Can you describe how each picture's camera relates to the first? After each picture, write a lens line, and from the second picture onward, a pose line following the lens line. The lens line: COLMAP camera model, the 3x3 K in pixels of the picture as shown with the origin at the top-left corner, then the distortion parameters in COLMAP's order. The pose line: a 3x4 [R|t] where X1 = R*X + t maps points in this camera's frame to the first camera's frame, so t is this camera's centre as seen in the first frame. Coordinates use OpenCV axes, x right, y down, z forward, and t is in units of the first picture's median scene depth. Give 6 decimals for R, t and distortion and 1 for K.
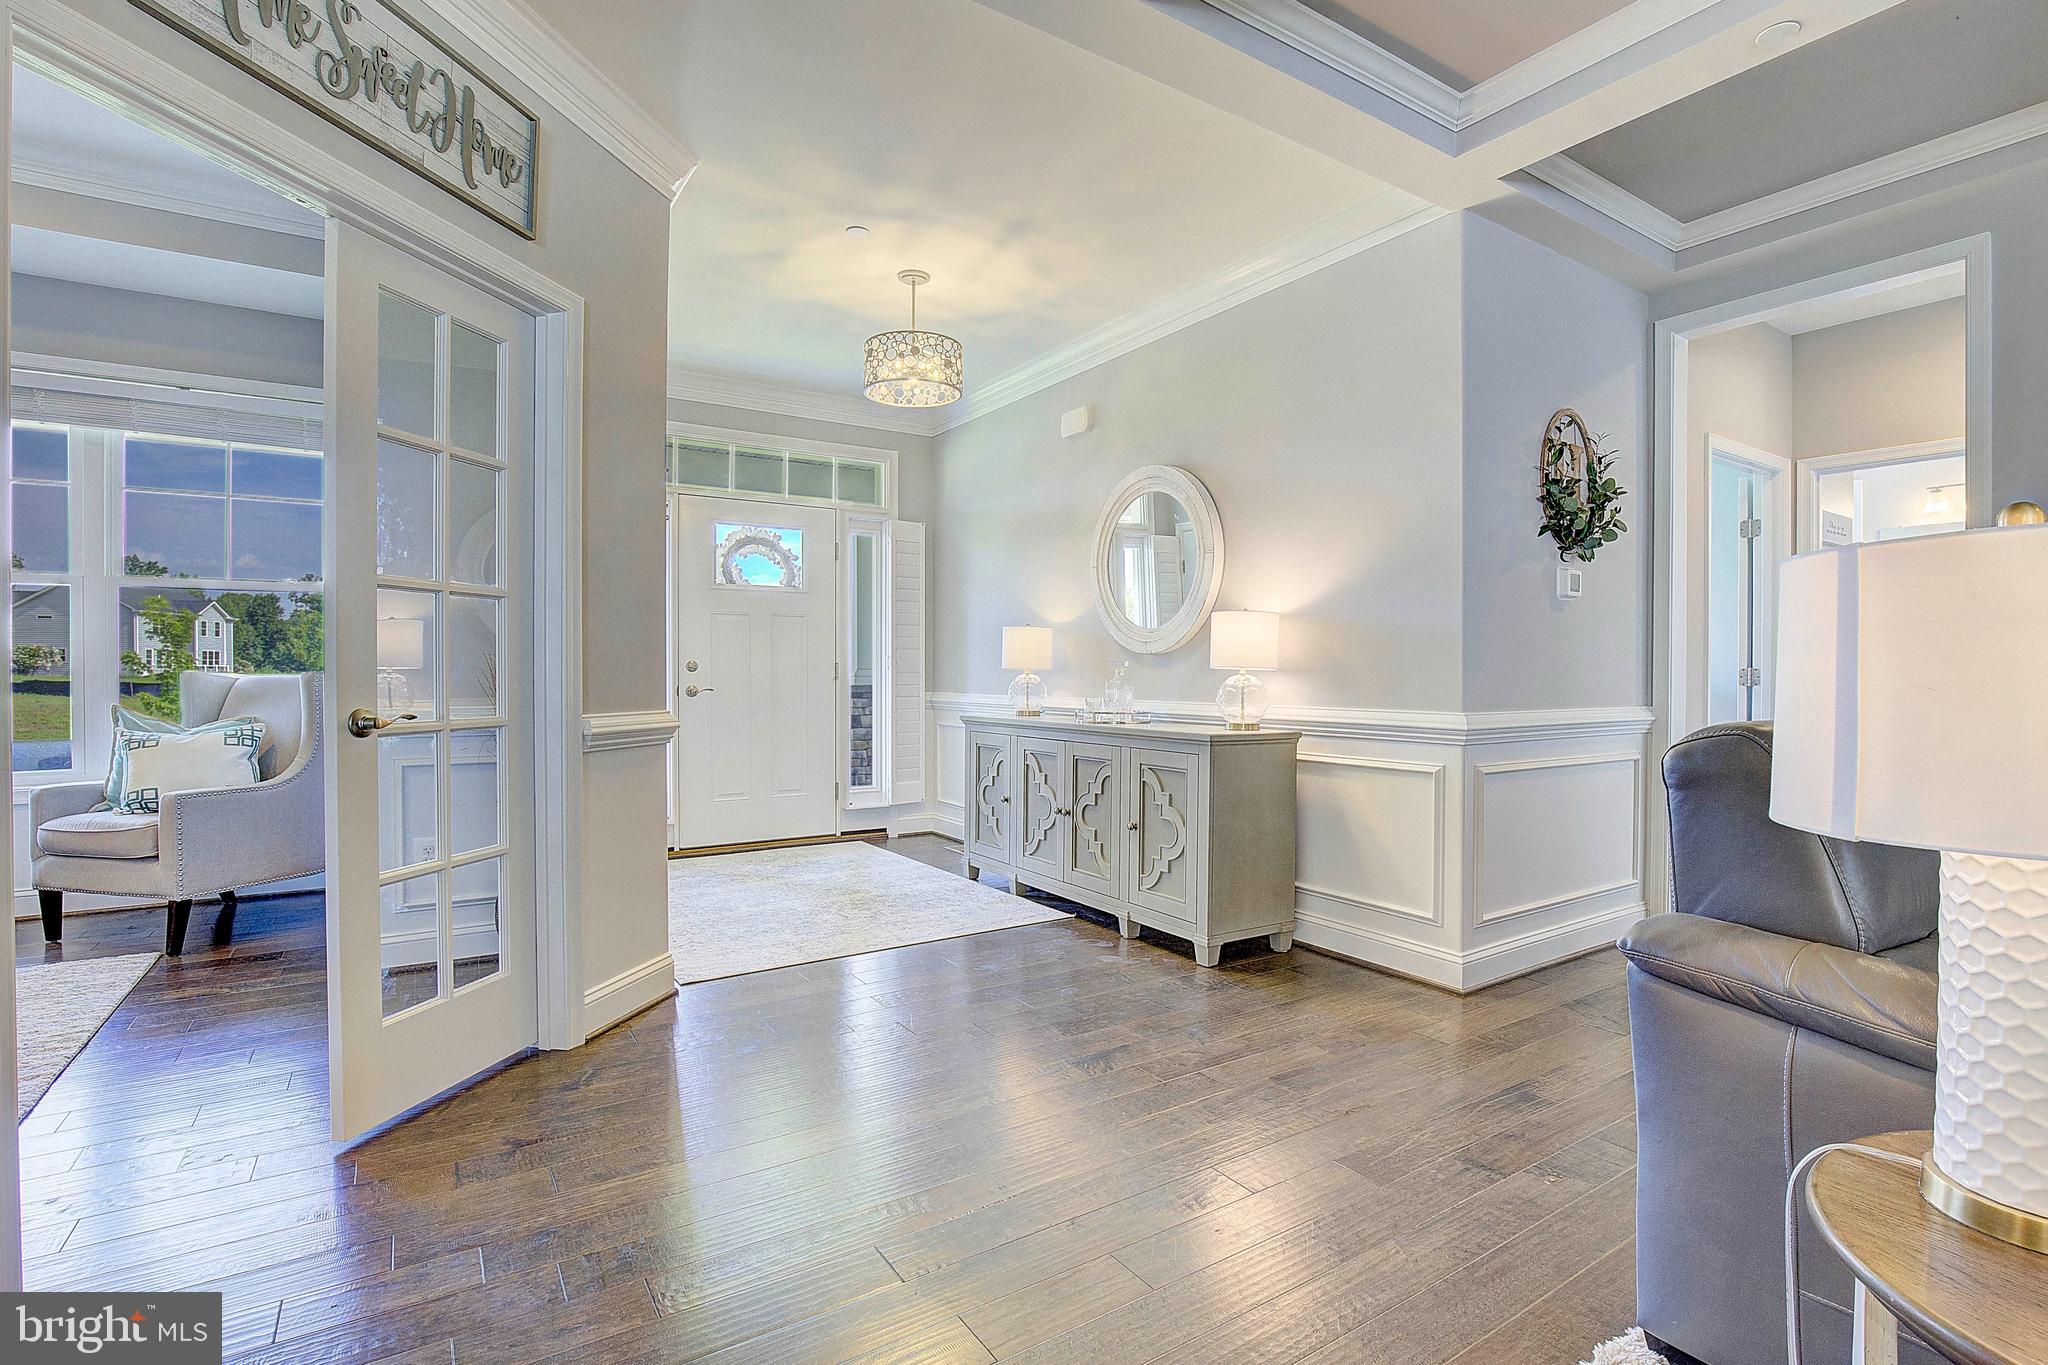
lens RADIAL K [[942.6, 0, 998.9], [0, 942.6, 677.1], [0, 0, 1]] dist [-0.015380, 0.000099]
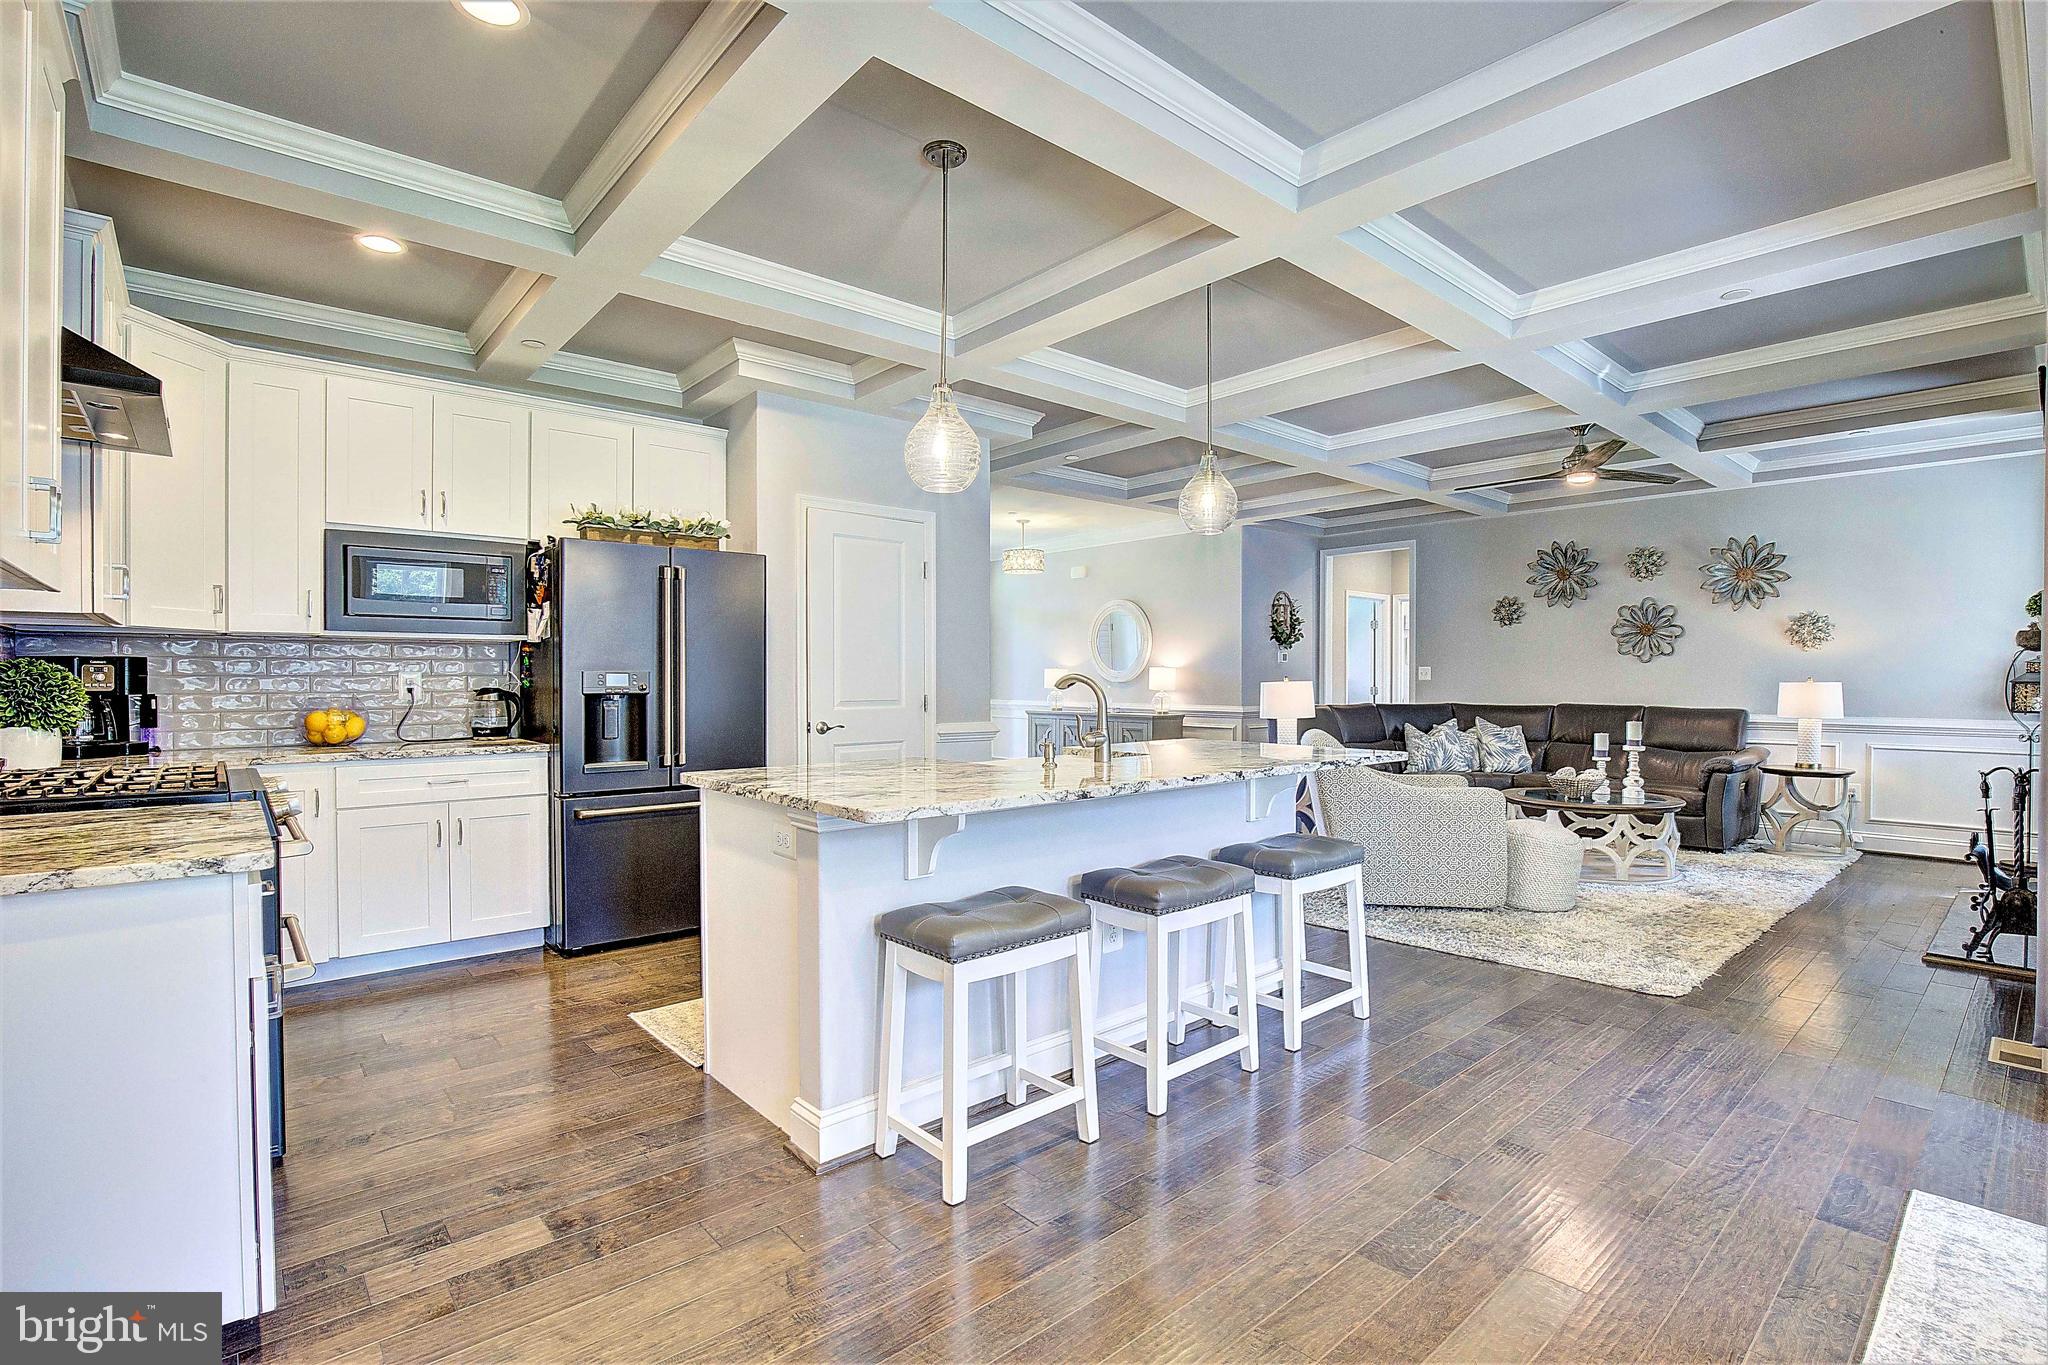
lens RADIAL K [[938.1, 0, 983.1], [0, 938.1, 686.3], [0, 0, 1]] dist [-0.024447, -0.000023]
pose [[0.992738, -0.006391, 0.120130, -0.593573], [0.005783, 0.999969, 0.005404, -0.041110], [-0.120161, -0.004670, 0.992743, -1.646218]]
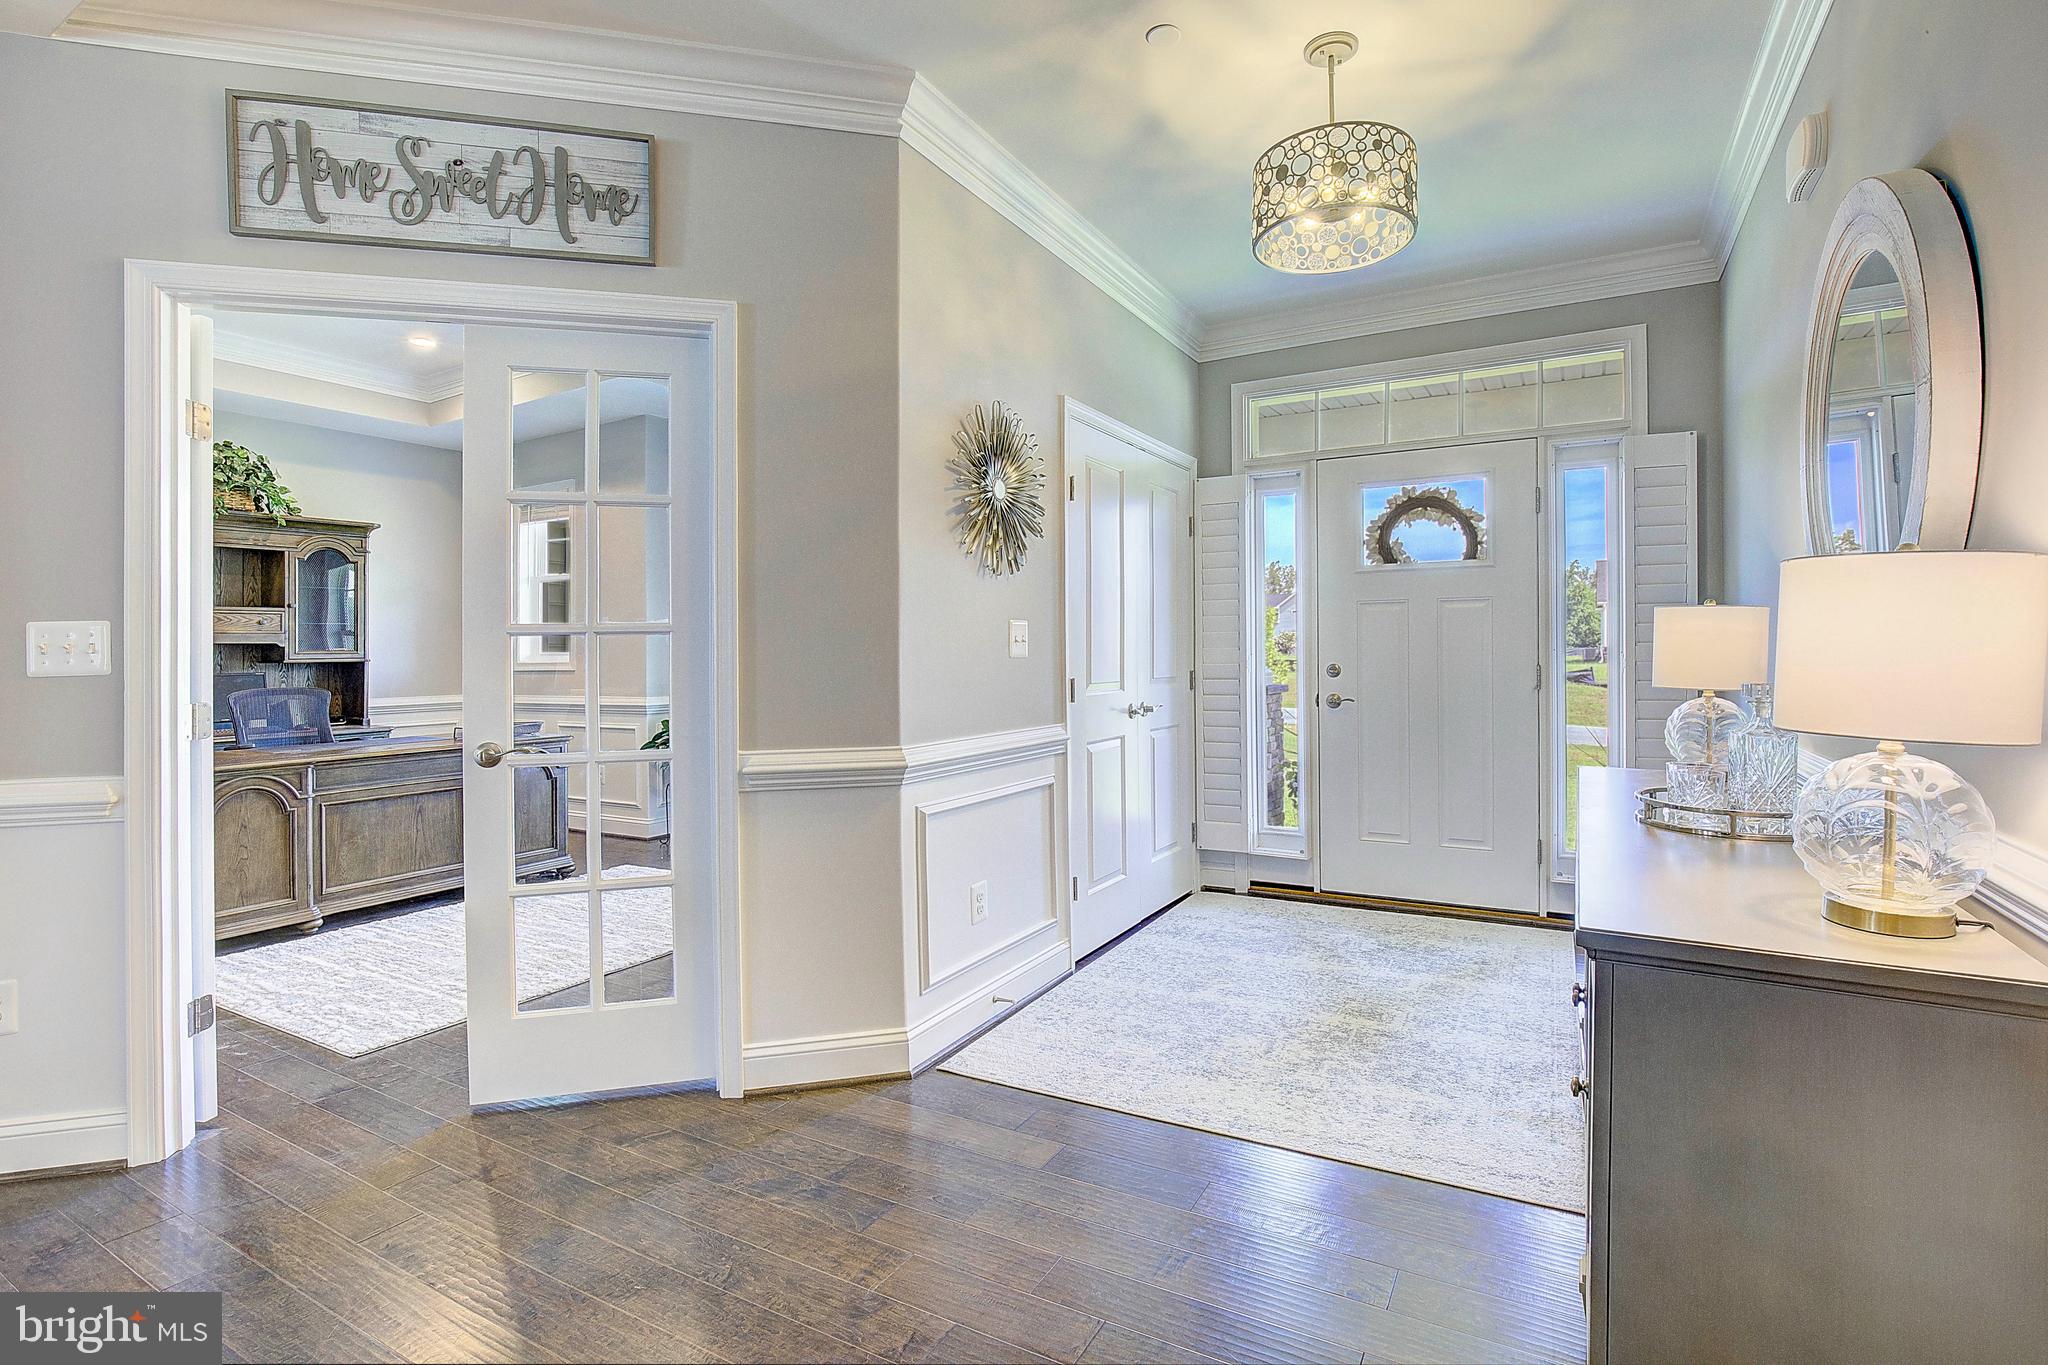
lens RADIAL K [[936.1, 0, 1073.4], [0, 936.1, 689.4], [0, 0, 1]] dist [-0.027363, -0.000146]
pose [[0.502391, 0.029060, -0.864152, 0.454691], [0.006969, 0.999267, 0.037655, -0.047971], [0.864613, -0.024940, 0.501820, 0.710635]]
